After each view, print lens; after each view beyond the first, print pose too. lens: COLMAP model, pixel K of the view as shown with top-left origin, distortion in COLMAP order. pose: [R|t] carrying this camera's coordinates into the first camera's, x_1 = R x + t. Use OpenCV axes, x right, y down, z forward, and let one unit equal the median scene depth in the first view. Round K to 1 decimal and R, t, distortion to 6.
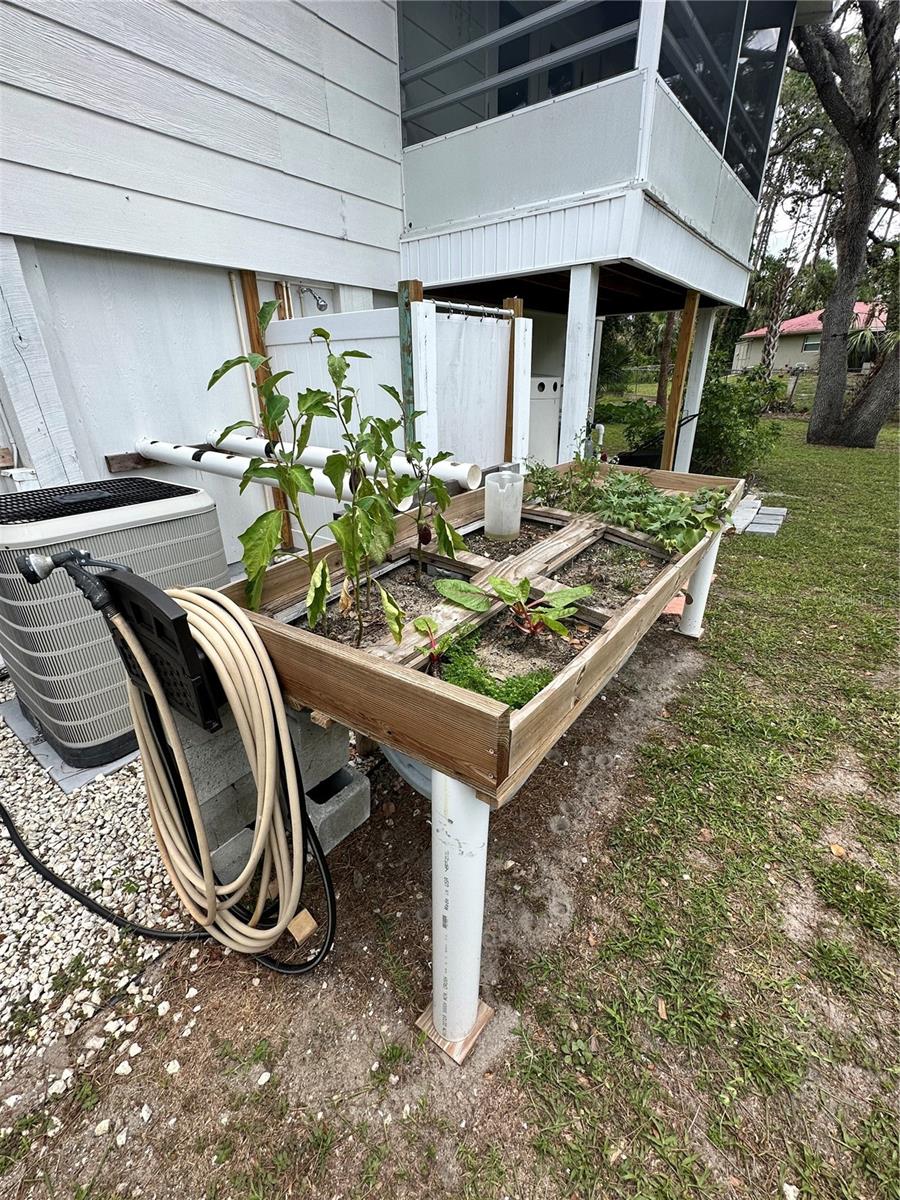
lens RADIAL K [[512.0, 0, 450.0], [0, 512.0, 600.0], [0, 0, 1]] dist [-0.010486, -0.000624]
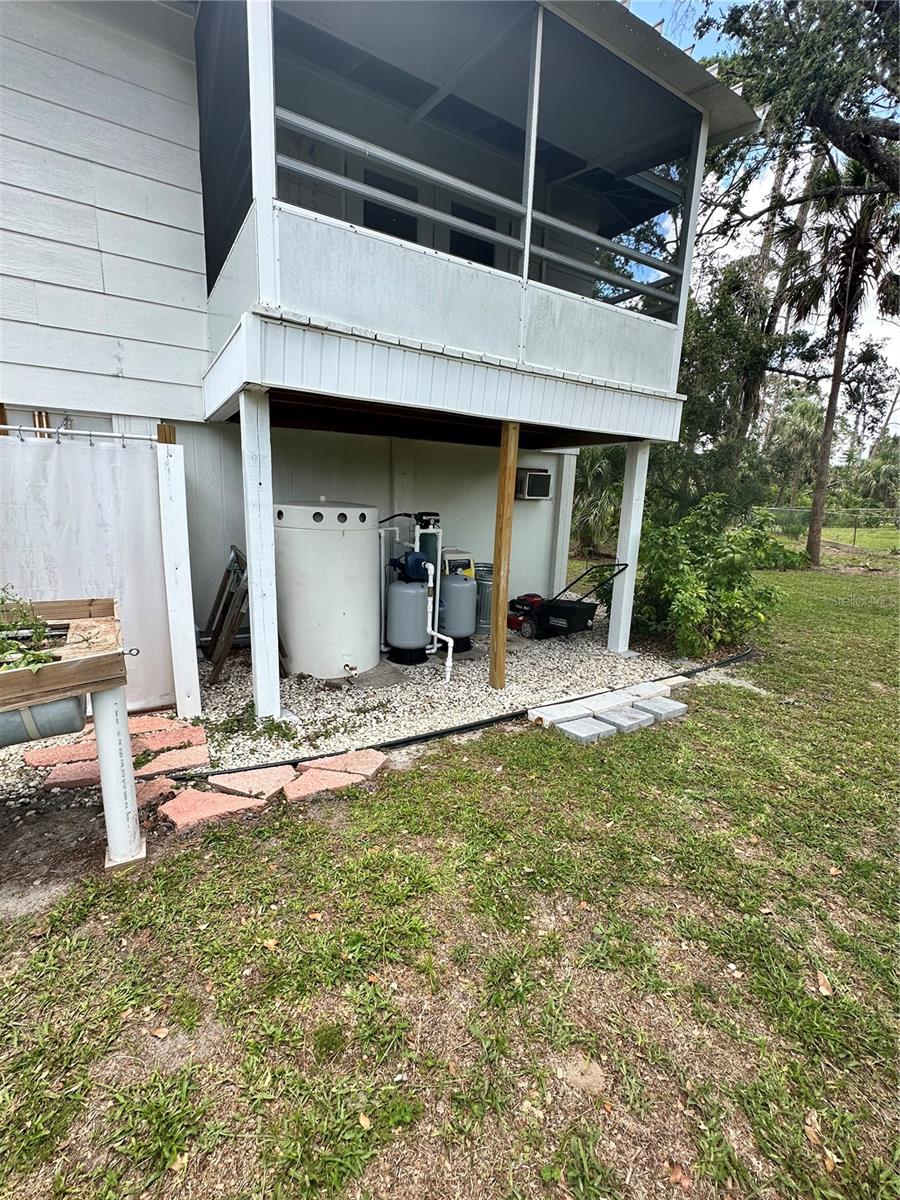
lens RADIAL K [[512.0, 0, 450.0], [0, 512.0, 600.0], [0, 0, 1]] dist [-0.010486, -0.000624]
pose [[0.923335, 0.121702, -0.364200, 0.798174], [-0.199524, 0.962417, -0.184238, -0.169571], [0.328090, 0.242780, 0.912916, 0.319108]]
